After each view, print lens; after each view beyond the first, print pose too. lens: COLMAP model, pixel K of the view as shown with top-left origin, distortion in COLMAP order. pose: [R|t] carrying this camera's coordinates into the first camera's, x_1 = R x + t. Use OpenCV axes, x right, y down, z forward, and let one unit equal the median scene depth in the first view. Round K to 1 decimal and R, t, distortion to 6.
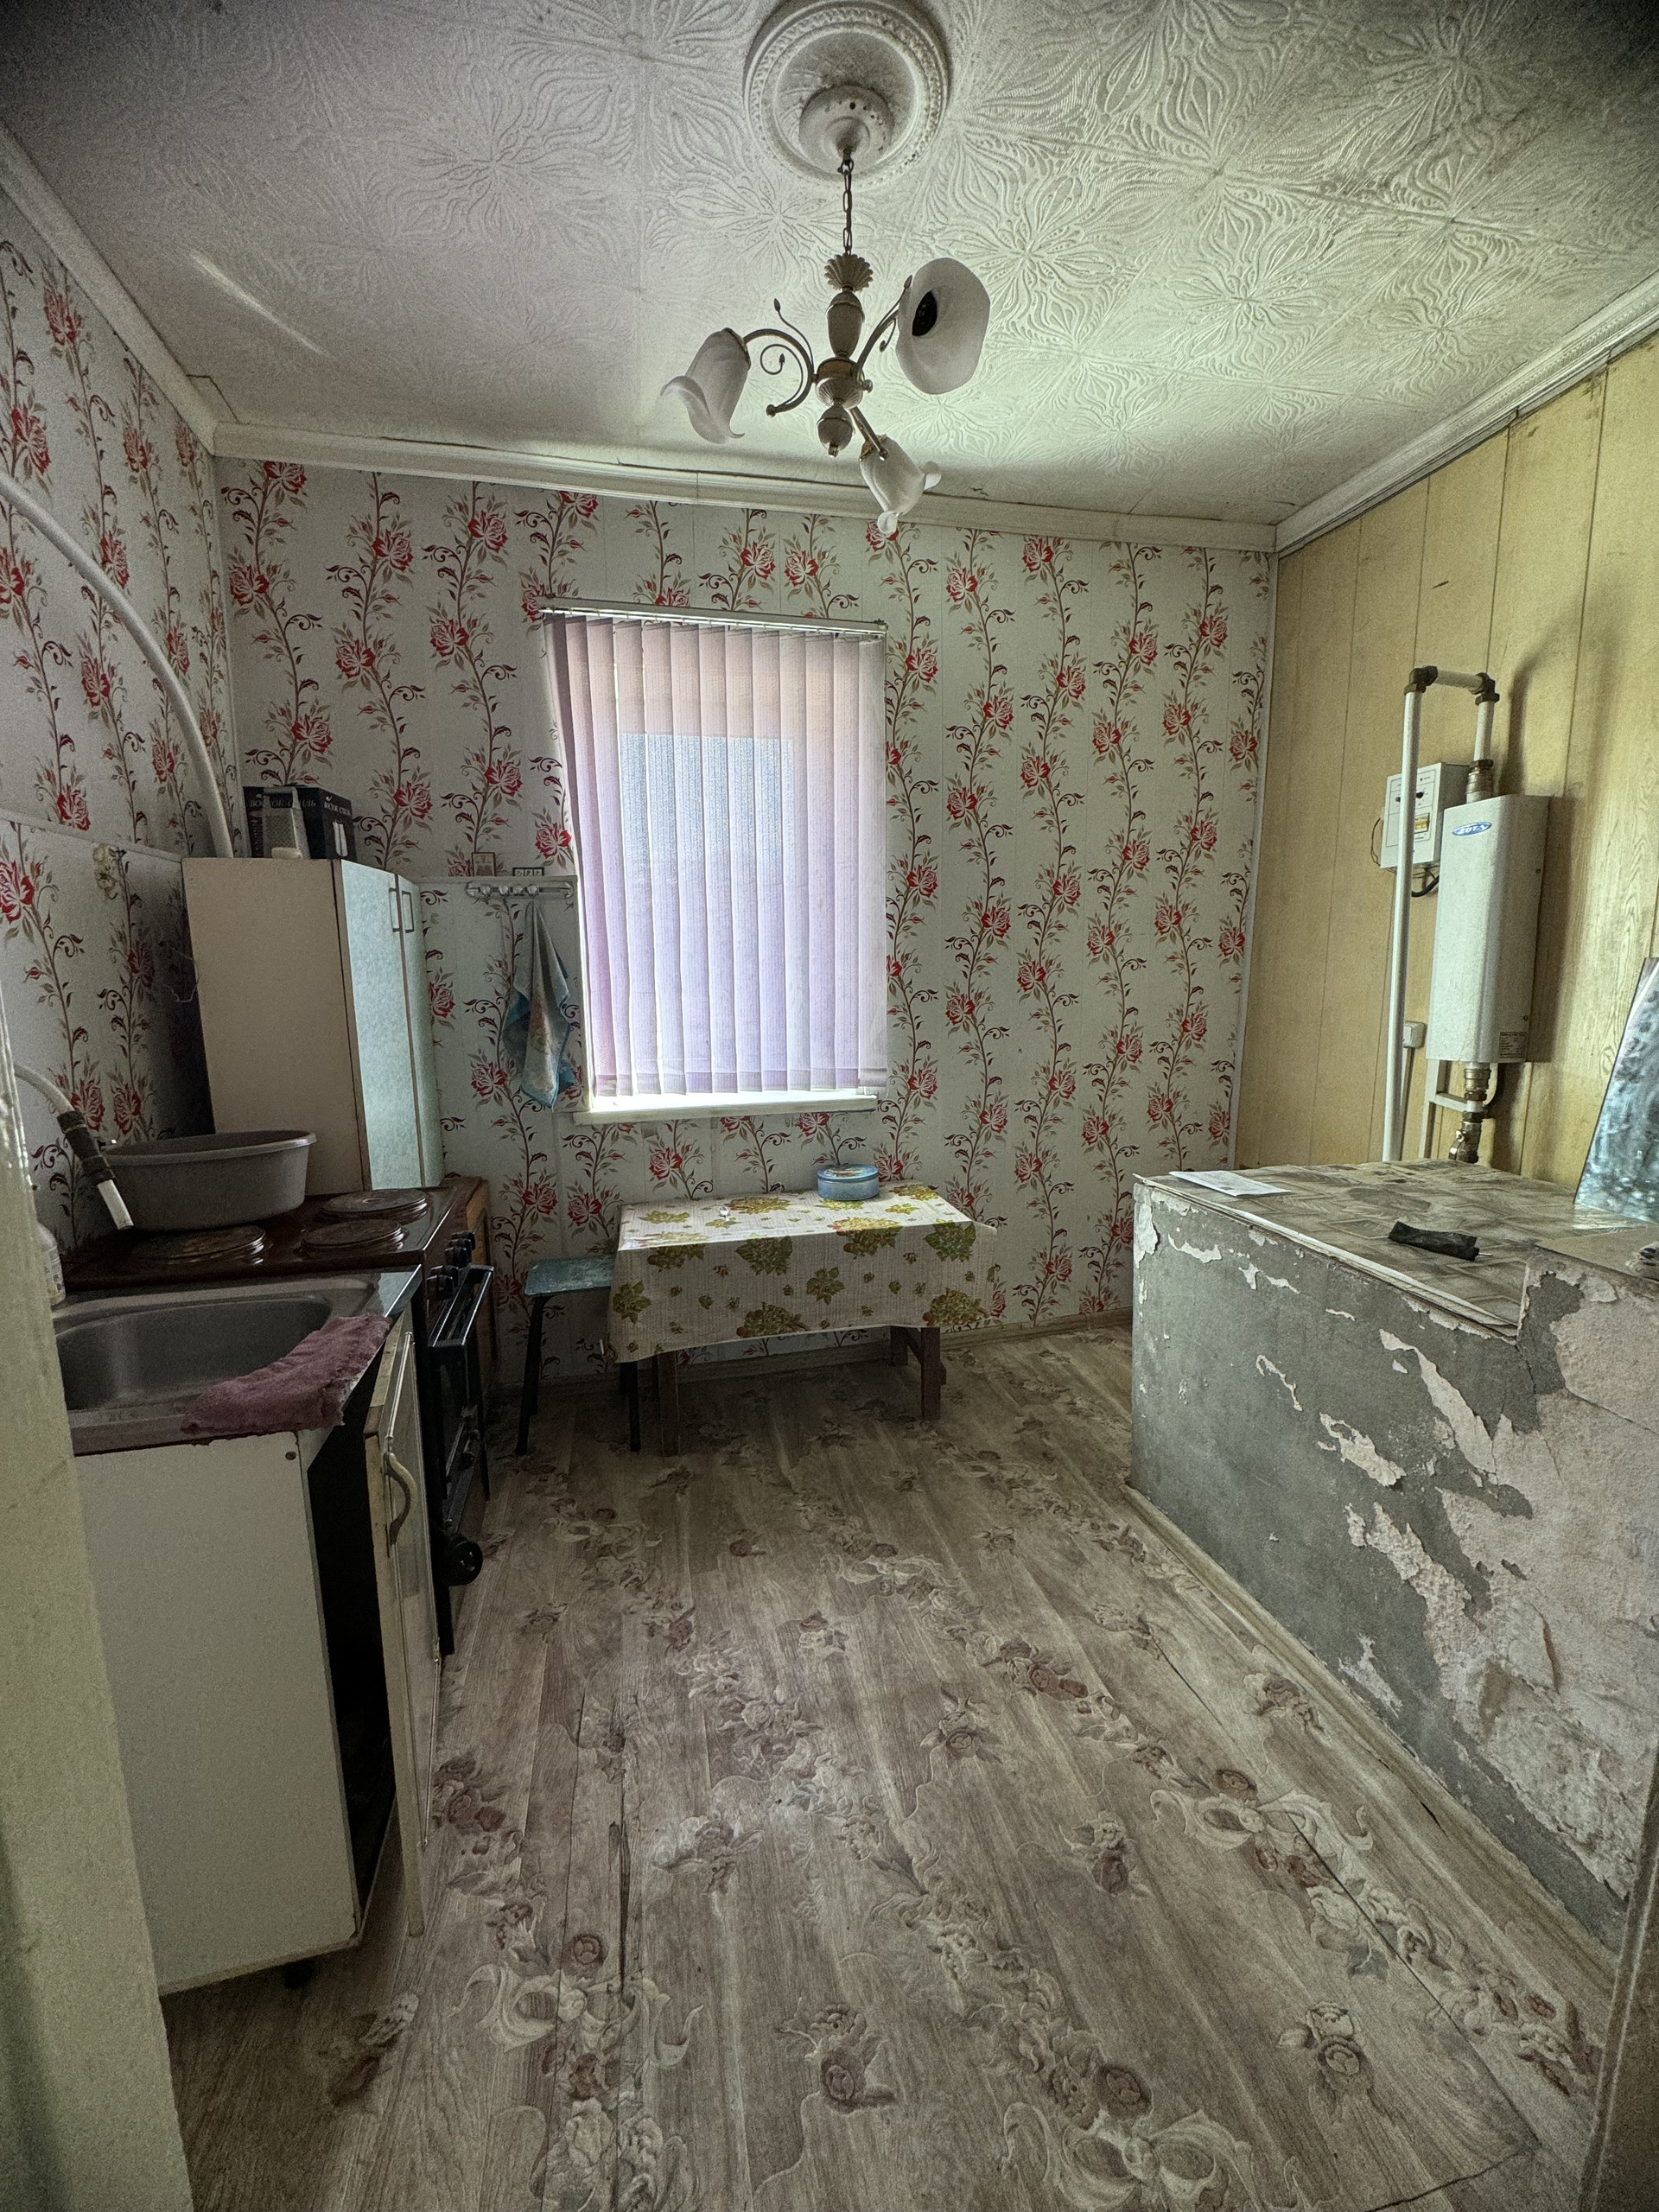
lens RADIAL K [[875.4, 0, 833.3], [0, 875.4, 1103.2], [0, 0, 1]] dist [-0.001928, -0.000172]
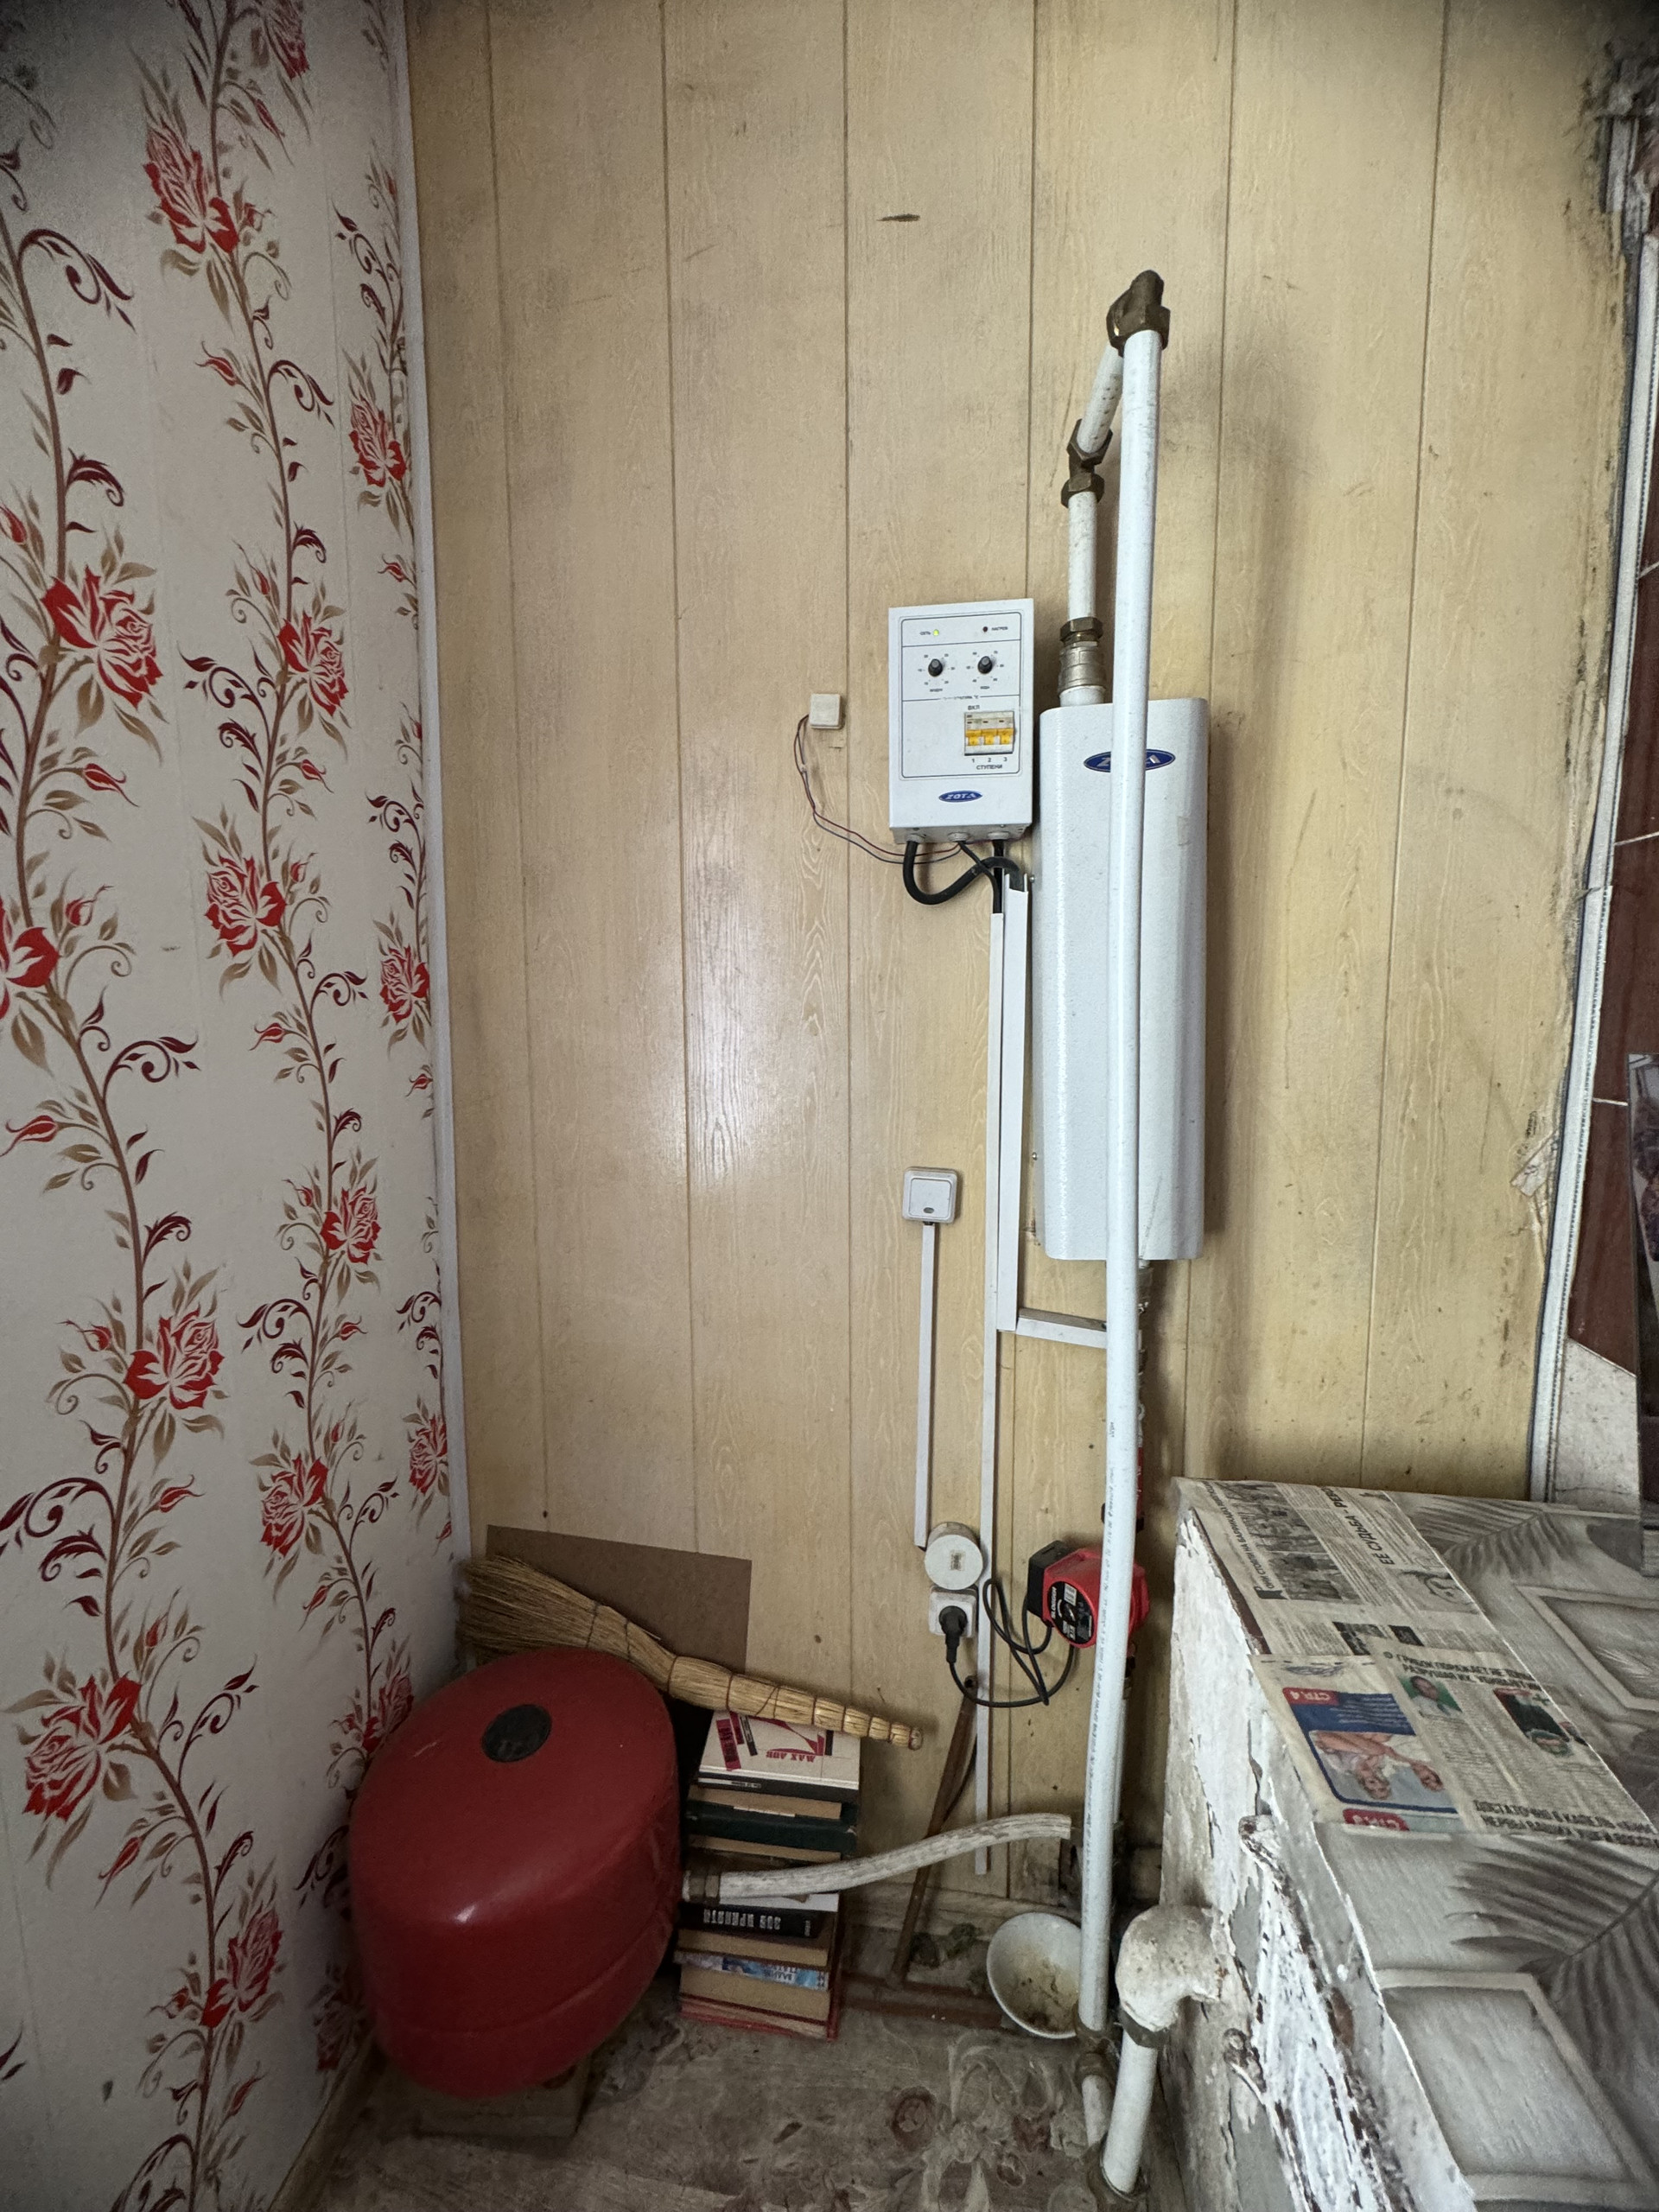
lens RADIAL K [[875.4, 0, 823.7], [0, 875.4, 1099.7], [0, 0, 1]] dist [-0.001928, -0.000172]
pose [[0.351222, -0.094389, 0.931522, 0.304255], [0.142168, 0.988746, 0.046584, -0.237339], [-0.925436, 0.116071, 0.360688, 1.309820]]
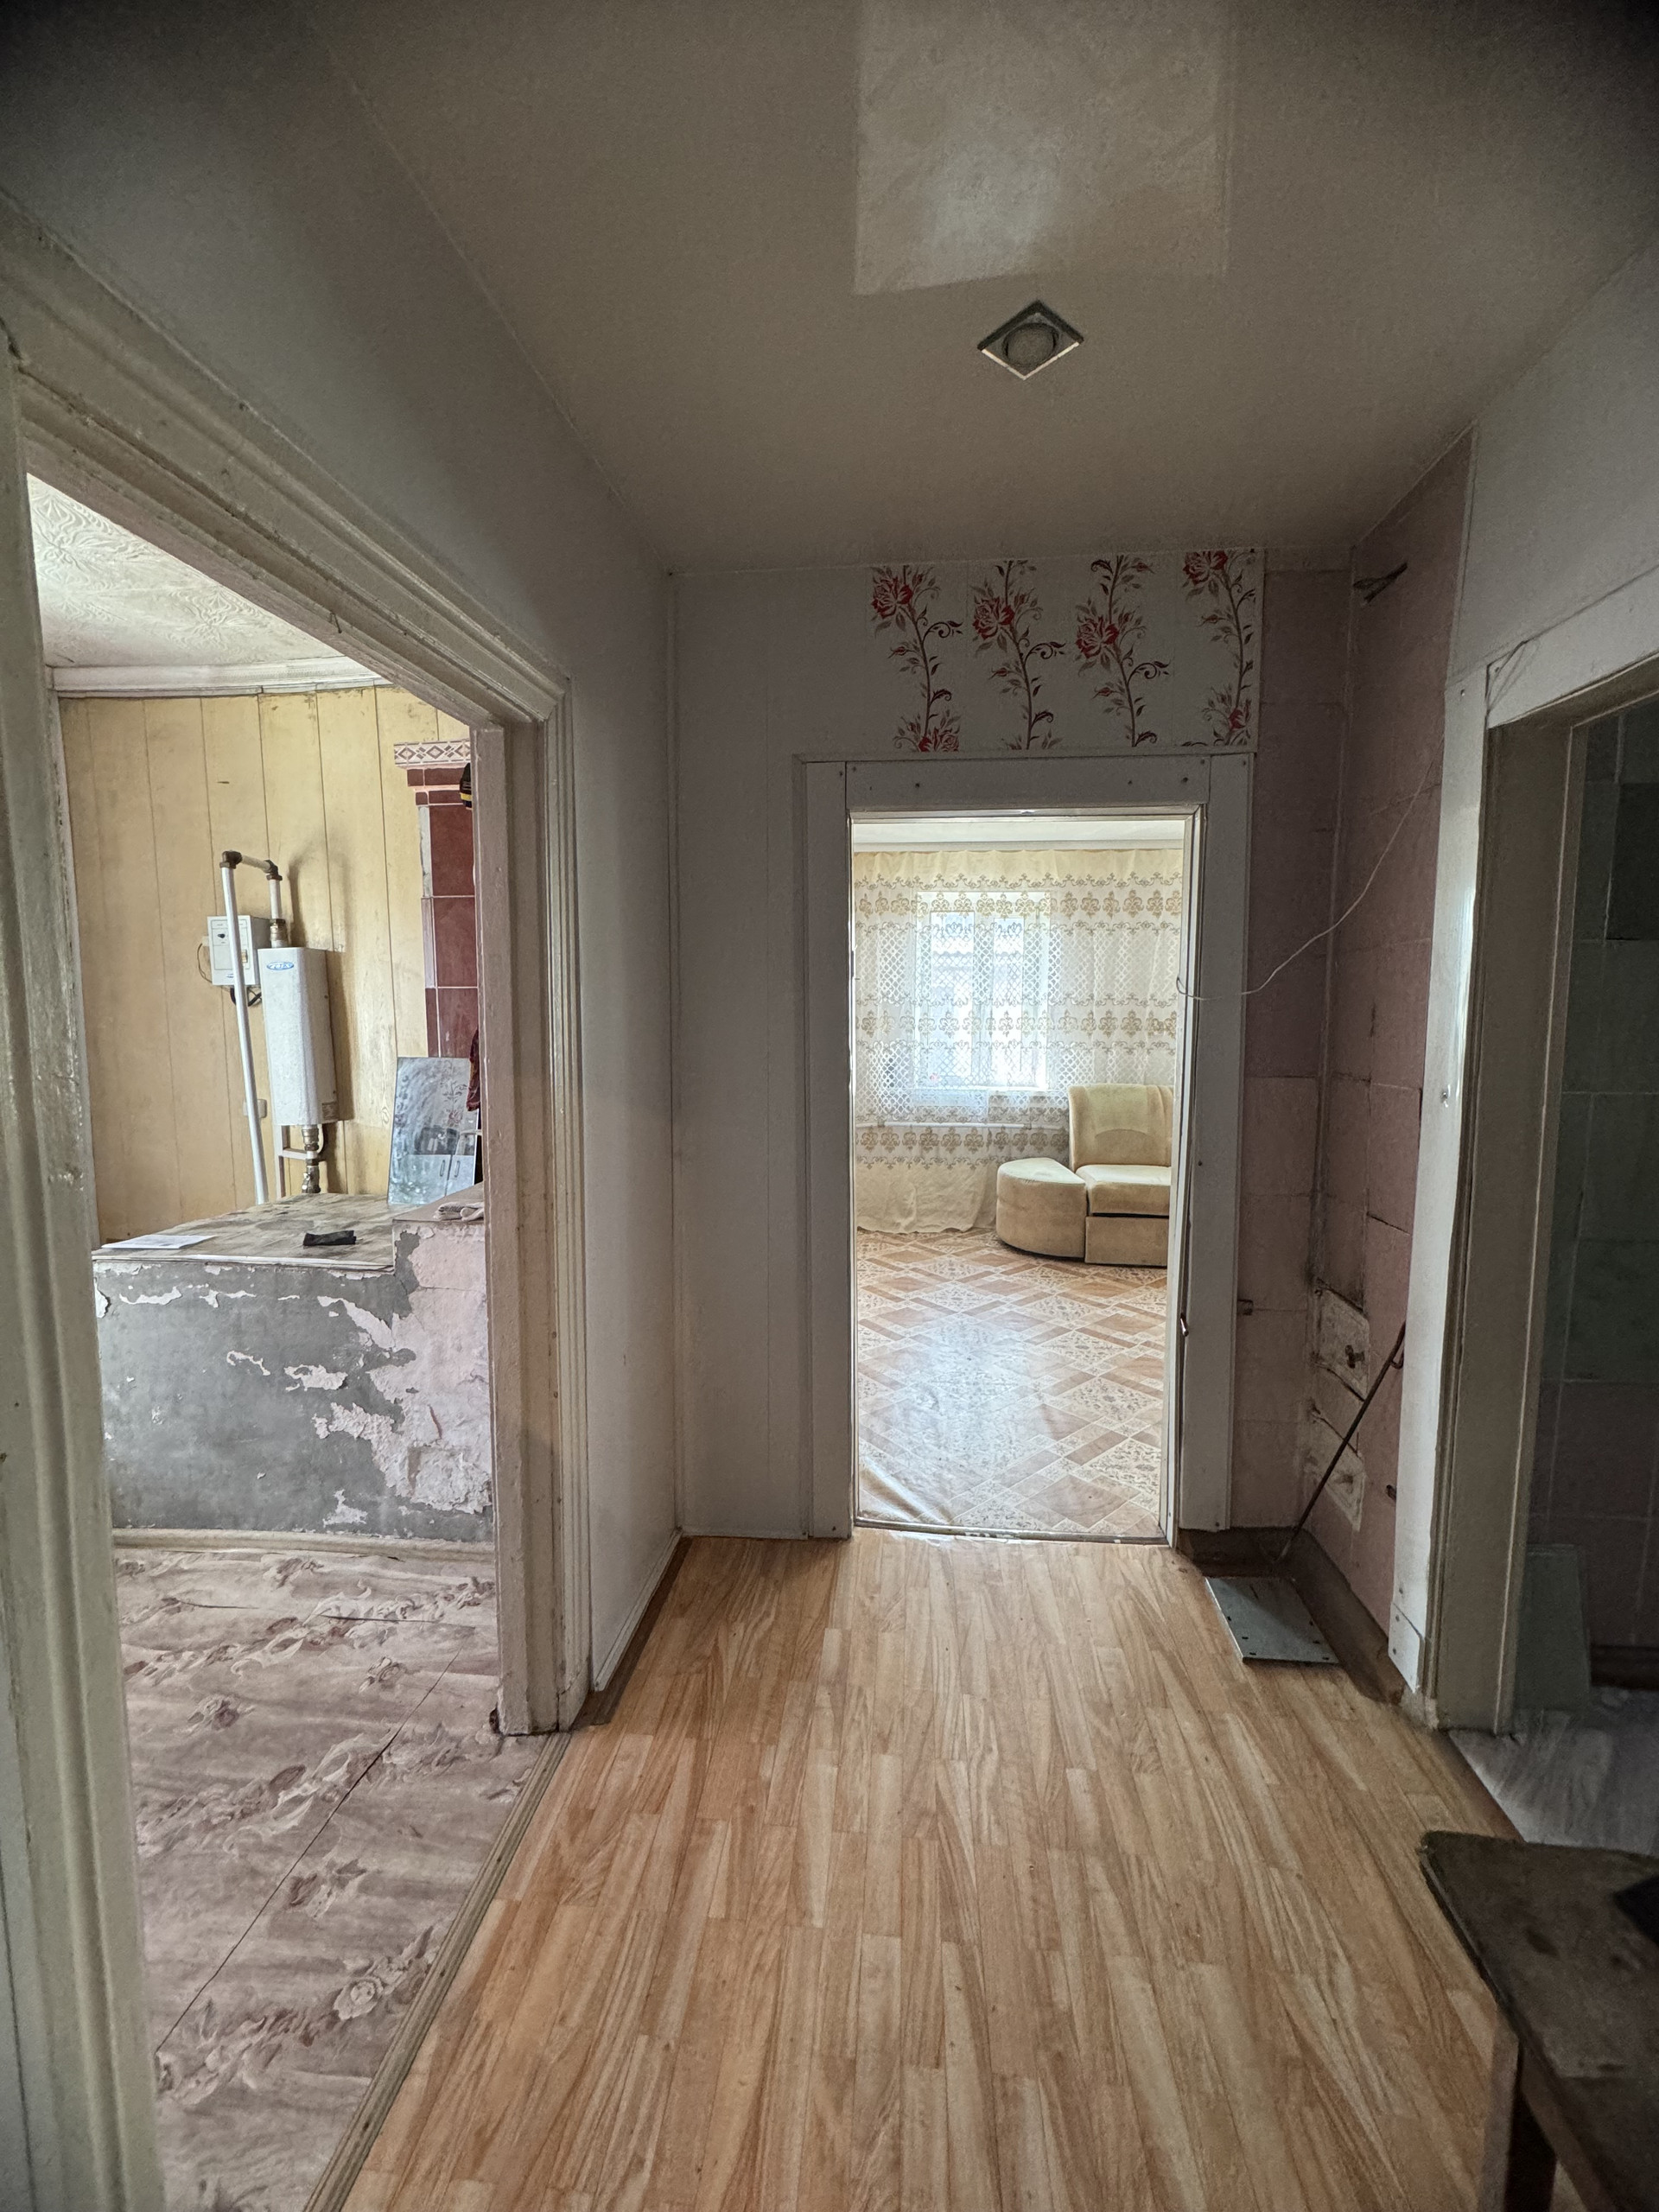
lens RADIAL K [[875.4, 0, 845.7], [0, 875.4, 1109.4], [0, 0, 1]] dist [-0.001928, -0.000172]
pose [[0.307690, -0.092973, 0.946934, -0.494428], [0.141063, 0.988674, 0.051235, -0.027359], [-0.940972, 0.117812, 0.317320, -0.413210]]
